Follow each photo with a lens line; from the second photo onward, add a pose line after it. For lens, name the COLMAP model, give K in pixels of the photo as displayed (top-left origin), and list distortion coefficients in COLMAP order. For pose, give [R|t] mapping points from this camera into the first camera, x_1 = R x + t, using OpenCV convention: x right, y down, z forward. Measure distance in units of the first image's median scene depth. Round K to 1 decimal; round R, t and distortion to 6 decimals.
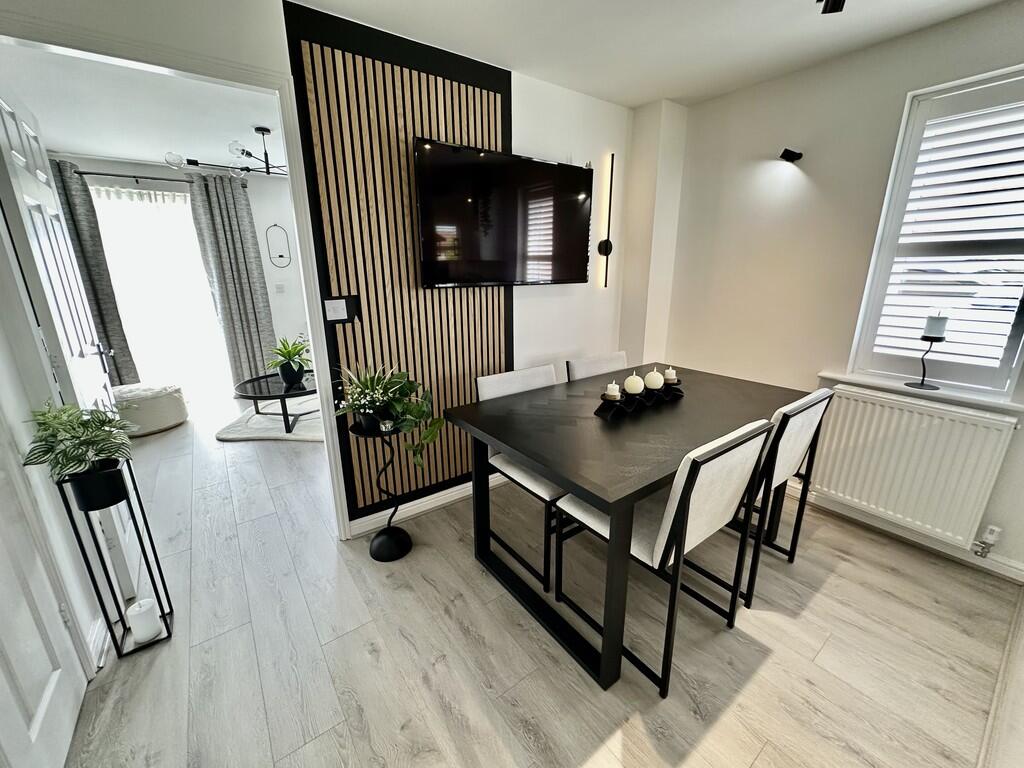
lens RADIAL K [[407.5, 0, 513.1], [0, 407.5, 387.3], [0, 0, 1]] dist [-0.000835, 0.000369]
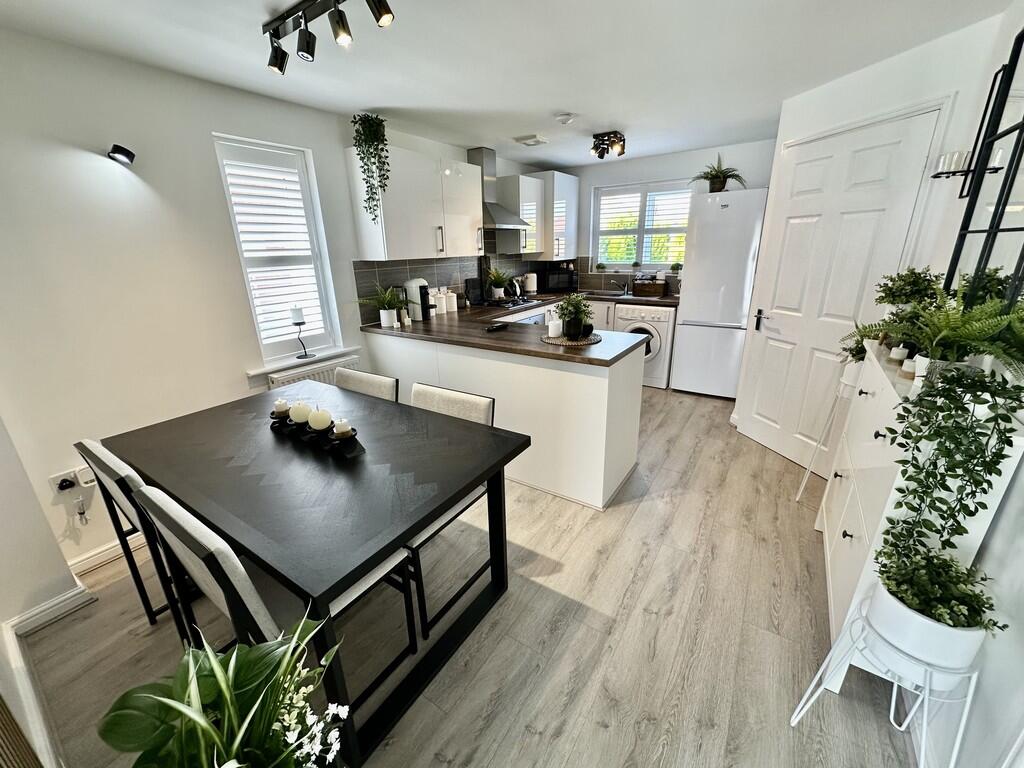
lens RADIAL K [[407.5, 0, 513.8], [0, 407.5, 381.5], [0, 0, 1]] dist [-0.000835, 0.000369]
pose [[-0.346509, -0.277484, 0.896066, -0.669115], [0.285217, 0.878854, 0.382448, -0.314943], [-0.893635, 0.388095, -0.225388, 0.837868]]
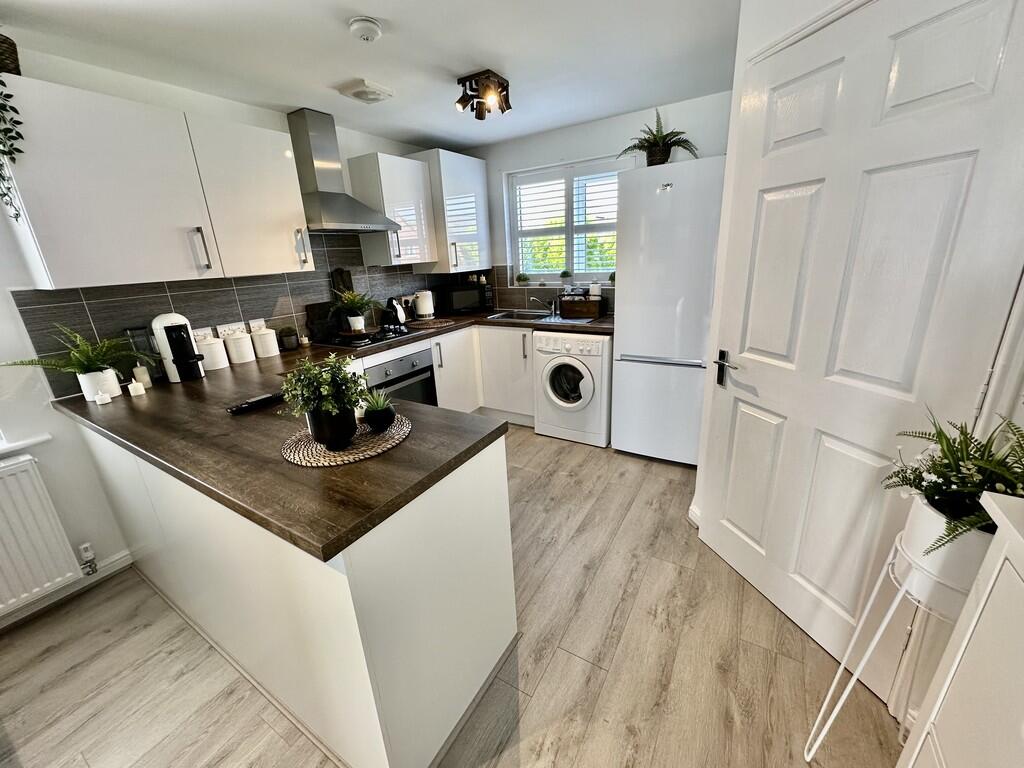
lens RADIAL K [[407.5, 0, 513.5], [0, 407.5, 381.6], [0, 0, 1]] dist [-0.000835, 0.000369]
pose [[-0.381752, -0.250776, 0.889594, -0.103751], [0.308599, 0.872671, 0.378435, -0.097250], [-0.871225, 0.418996, -0.255754, 0.119680]]
